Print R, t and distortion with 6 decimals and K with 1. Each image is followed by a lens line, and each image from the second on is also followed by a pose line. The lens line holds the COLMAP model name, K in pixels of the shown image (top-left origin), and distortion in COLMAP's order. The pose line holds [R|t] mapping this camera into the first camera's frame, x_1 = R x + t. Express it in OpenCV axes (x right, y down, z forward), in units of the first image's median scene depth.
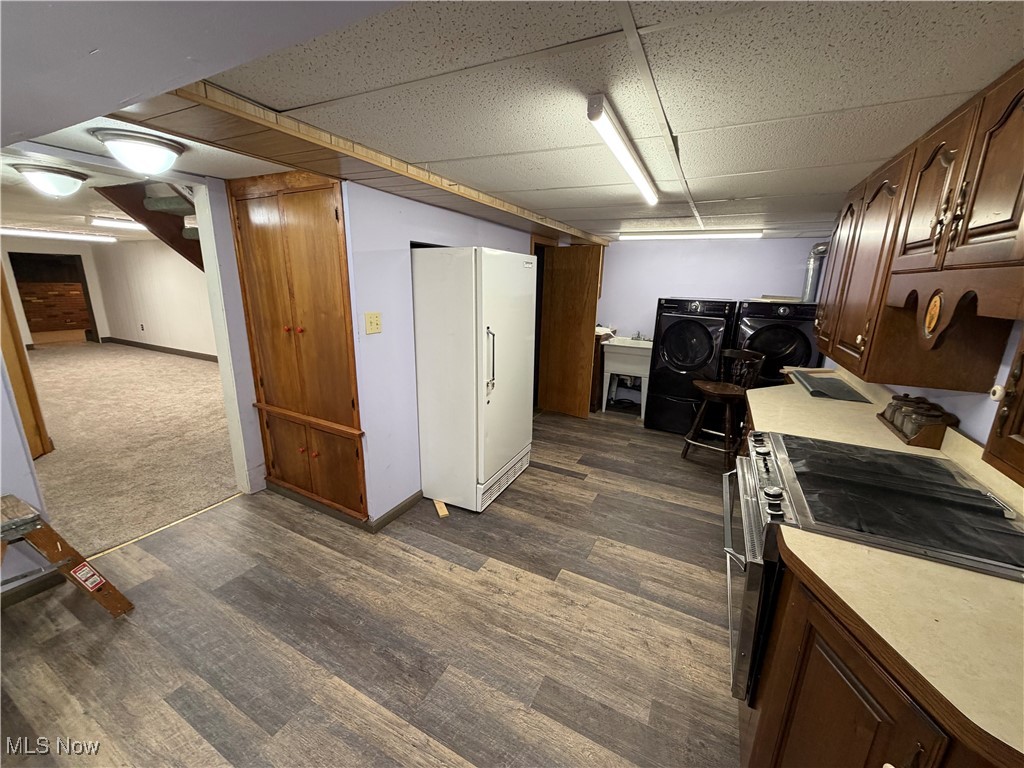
lens RADIAL K [[408.4, 0, 519.1], [0, 408.4, 385.6], [0, 0, 1]] dist [-0.000899, -0.000456]
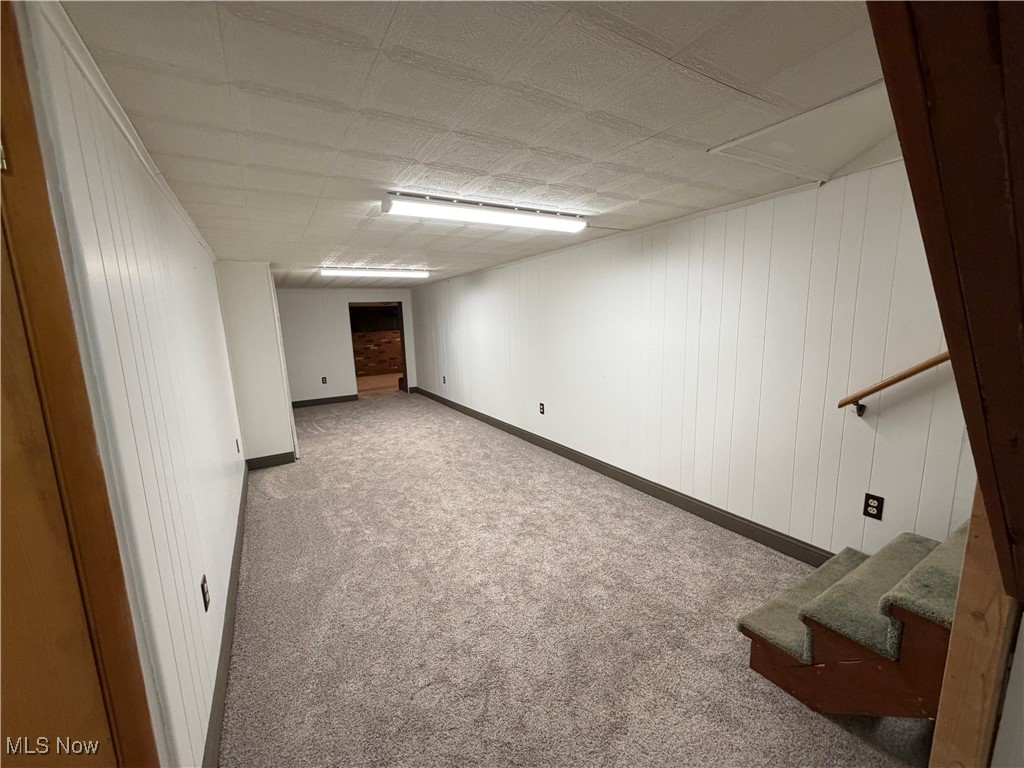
lens RADIAL K [[408.4, 0, 507.3], [0, 408.4, 383.2], [0, 0, 1]] dist [-0.000899, -0.000456]
pose [[0.835090, 0.034215, -0.549049, -0.377240], [-0.084018, 0.994287, -0.065829, -0.096395], [0.543660, 0.101103, 0.833194, 0.395262]]
